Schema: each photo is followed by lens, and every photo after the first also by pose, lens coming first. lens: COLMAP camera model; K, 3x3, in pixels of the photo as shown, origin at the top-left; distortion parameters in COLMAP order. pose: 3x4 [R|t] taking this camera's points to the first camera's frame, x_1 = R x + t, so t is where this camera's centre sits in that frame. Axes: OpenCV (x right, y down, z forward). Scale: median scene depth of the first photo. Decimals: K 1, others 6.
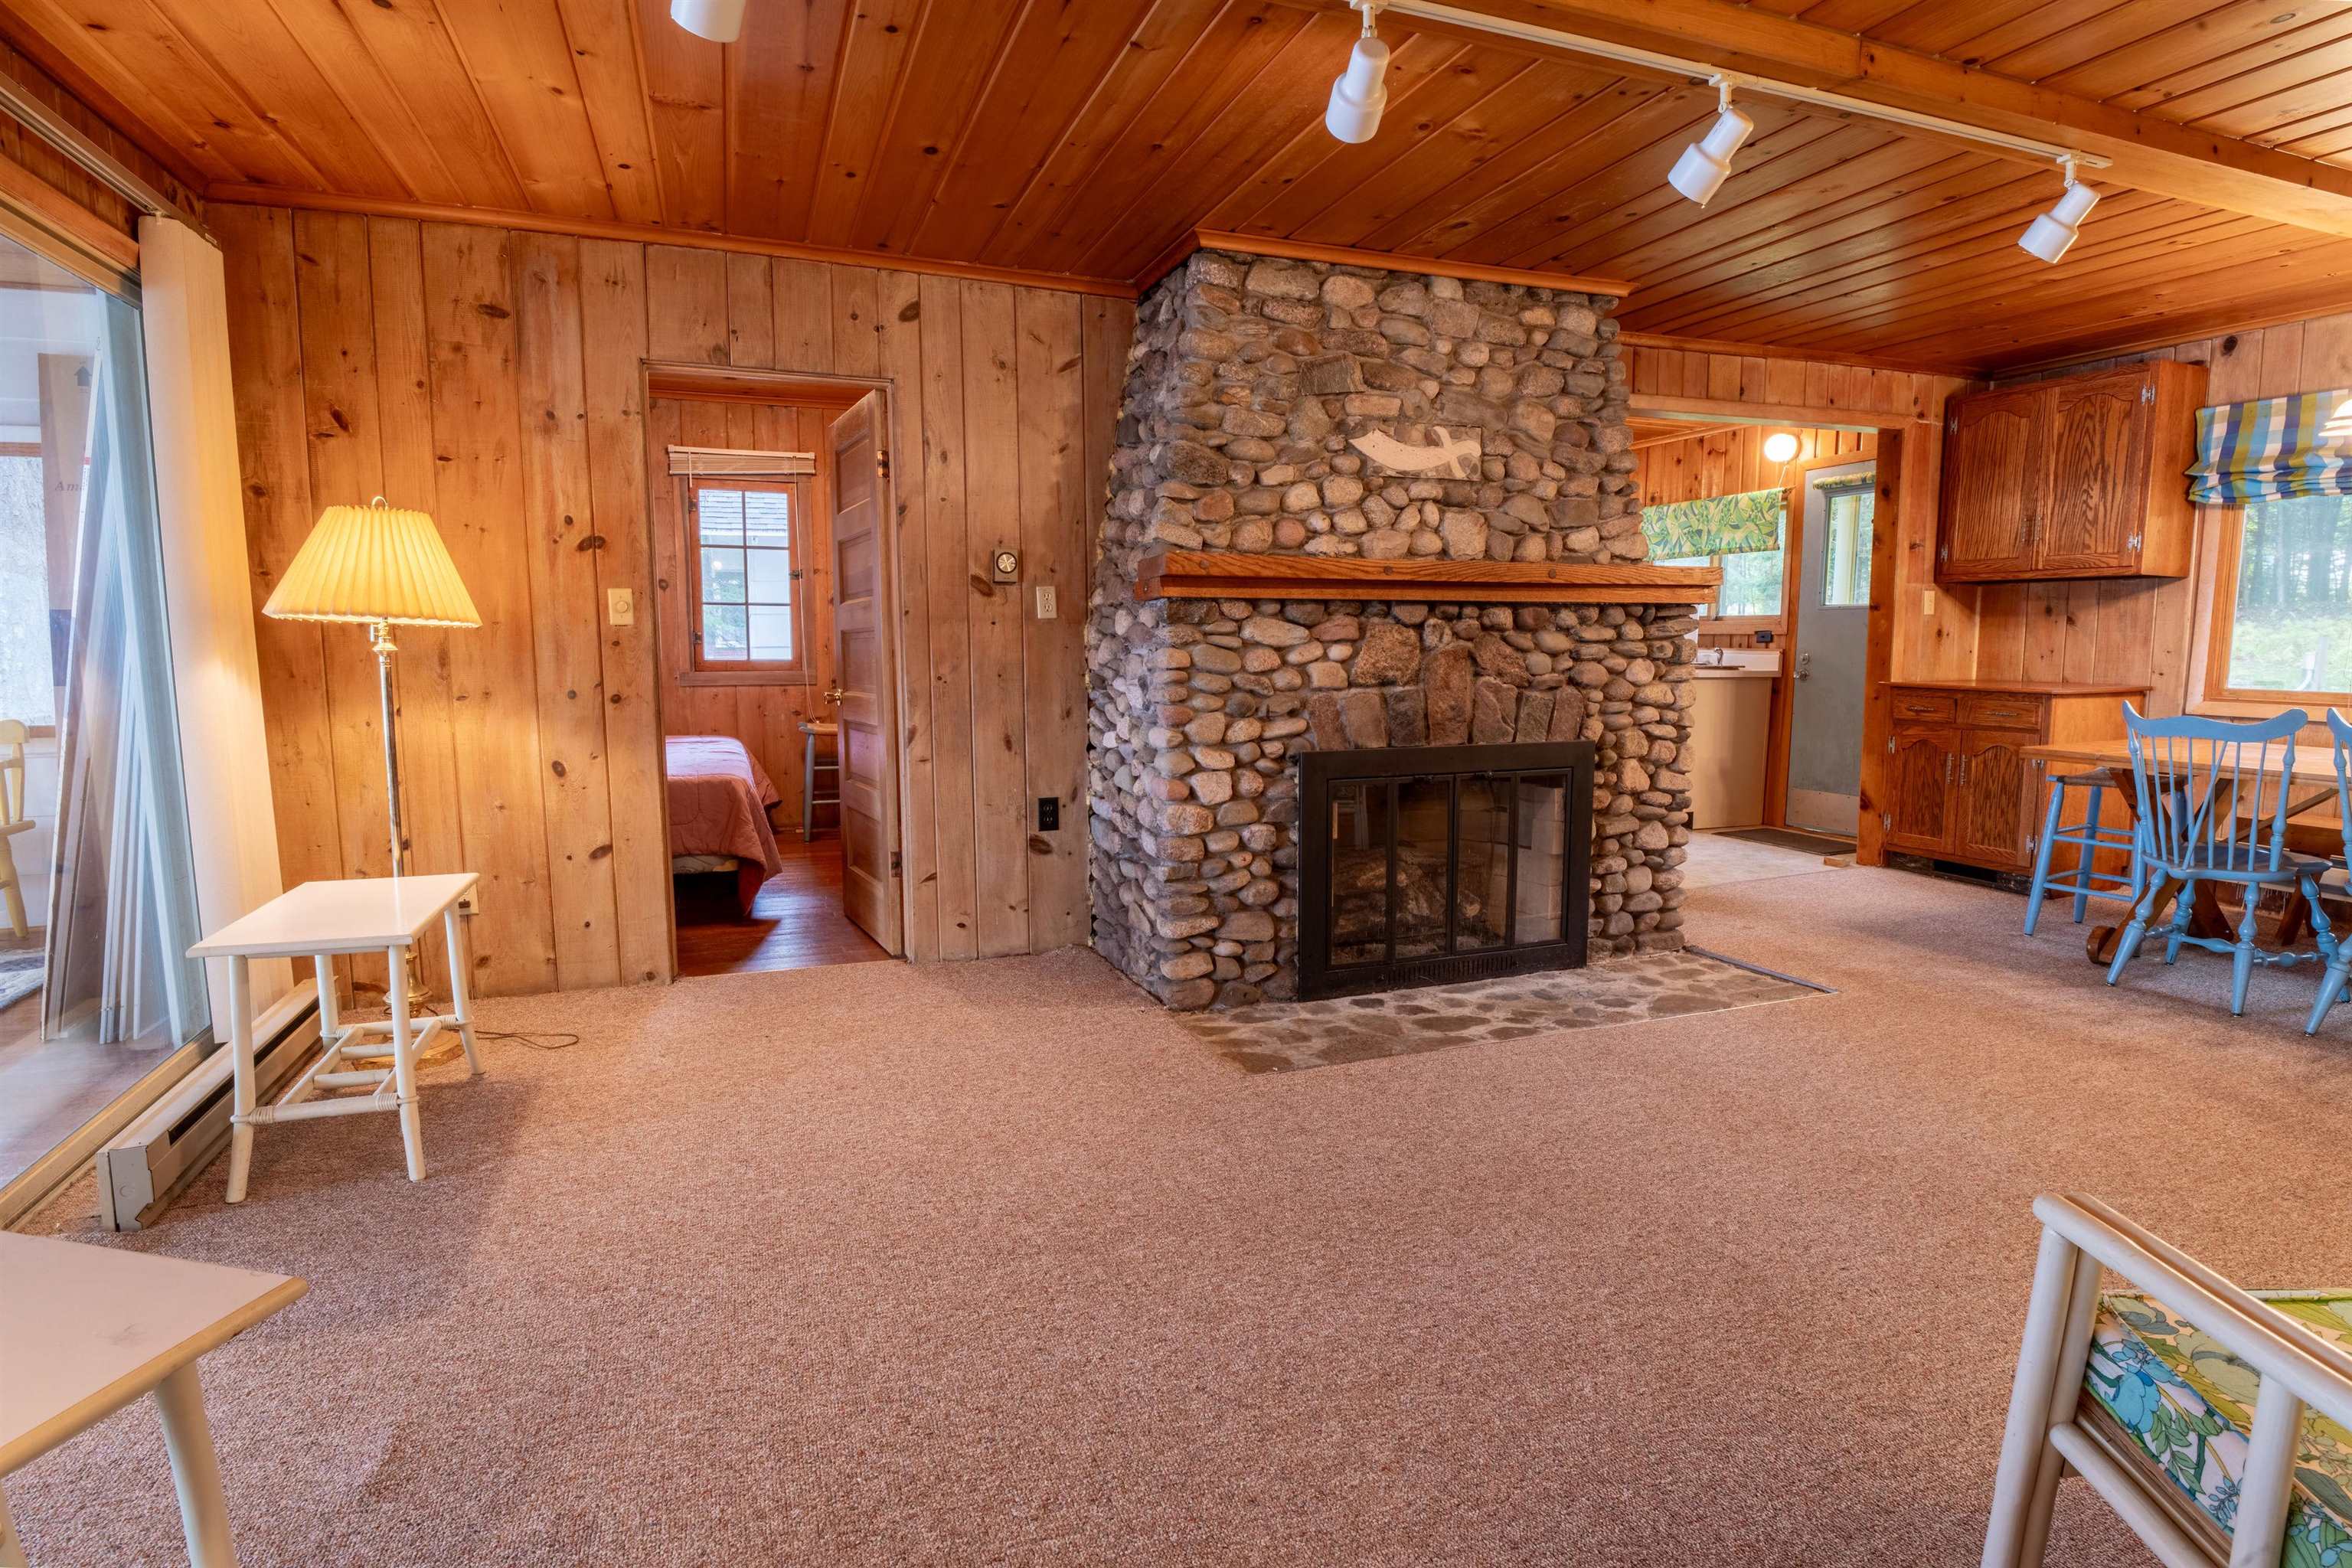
lens RADIAL K [[1184.4, 0, 1152.5], [0, 1184.4, 778.5], [0, 0, 1]] dist [-0.023163, -0.002150]
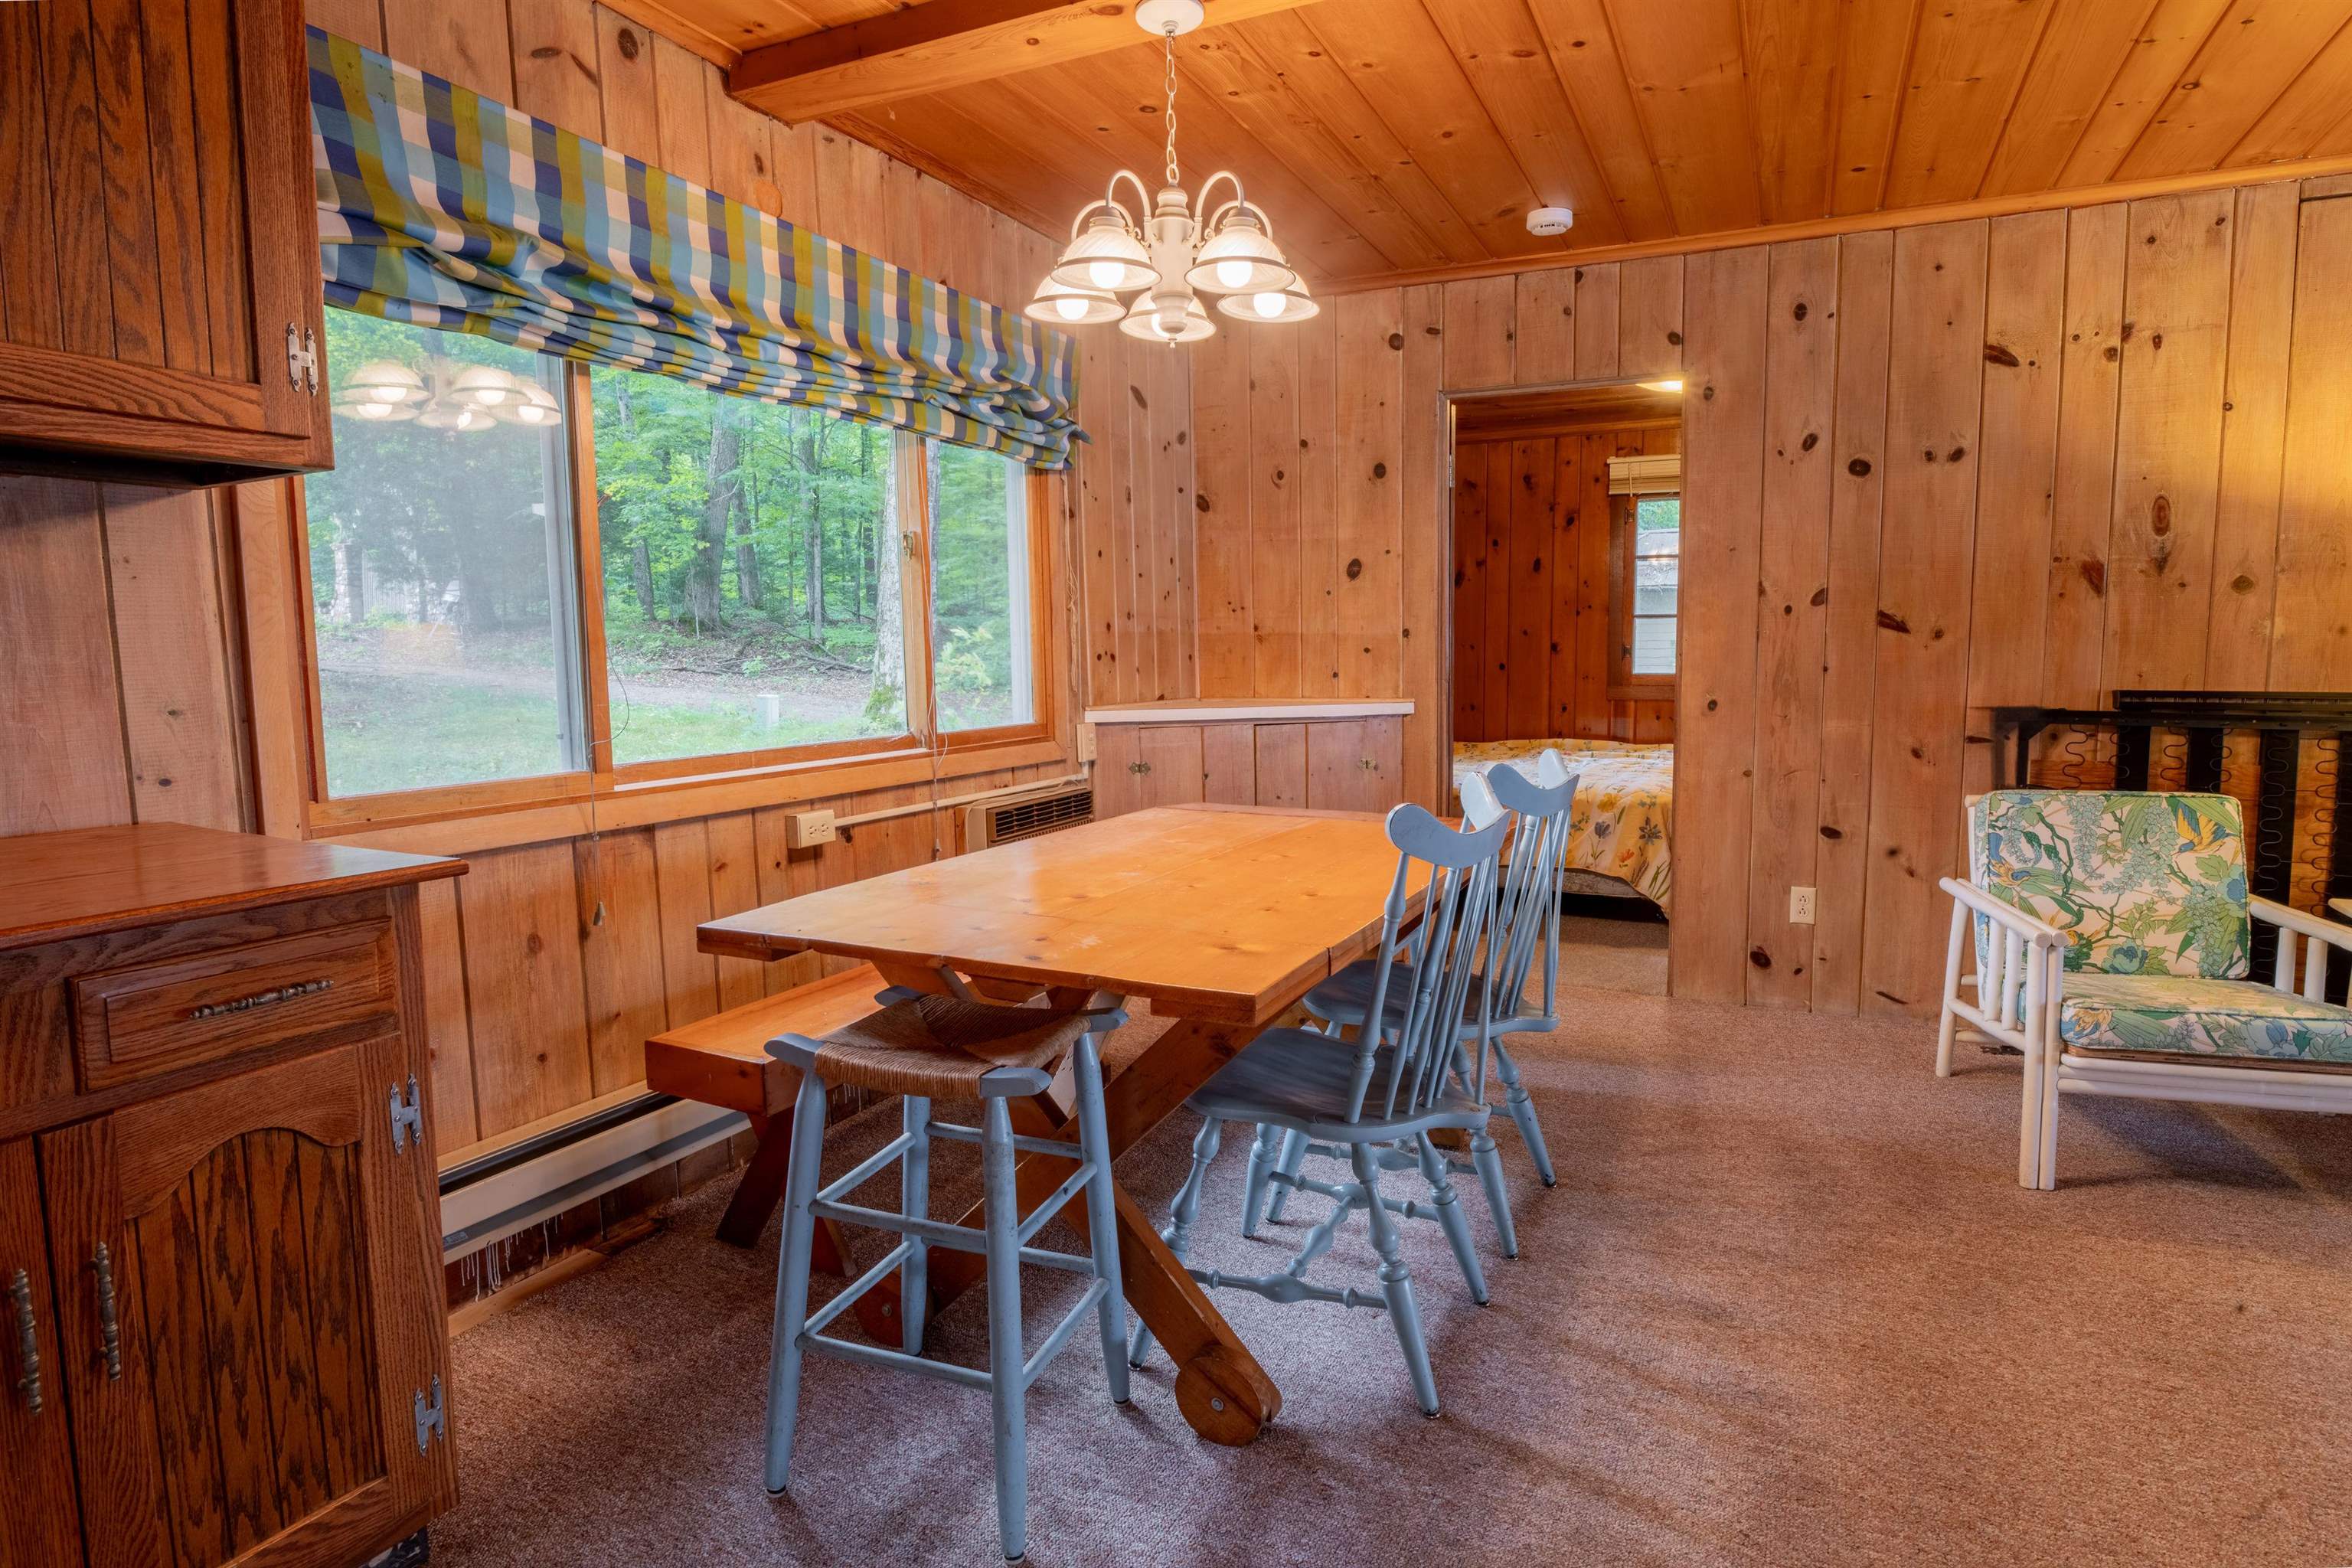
lens RADIAL K [[1268.6, 0, 1176.0], [0, 1268.6, 784.0], [0, 0, 1]] dist [-0.022741, -0.001890]
pose [[-0.687788, -0.070773, 0.722453, 0.593793], [0.095245, 0.977834, 0.186466, -0.180636], [-0.719636, 0.197060, -0.665802, 1.460364]]
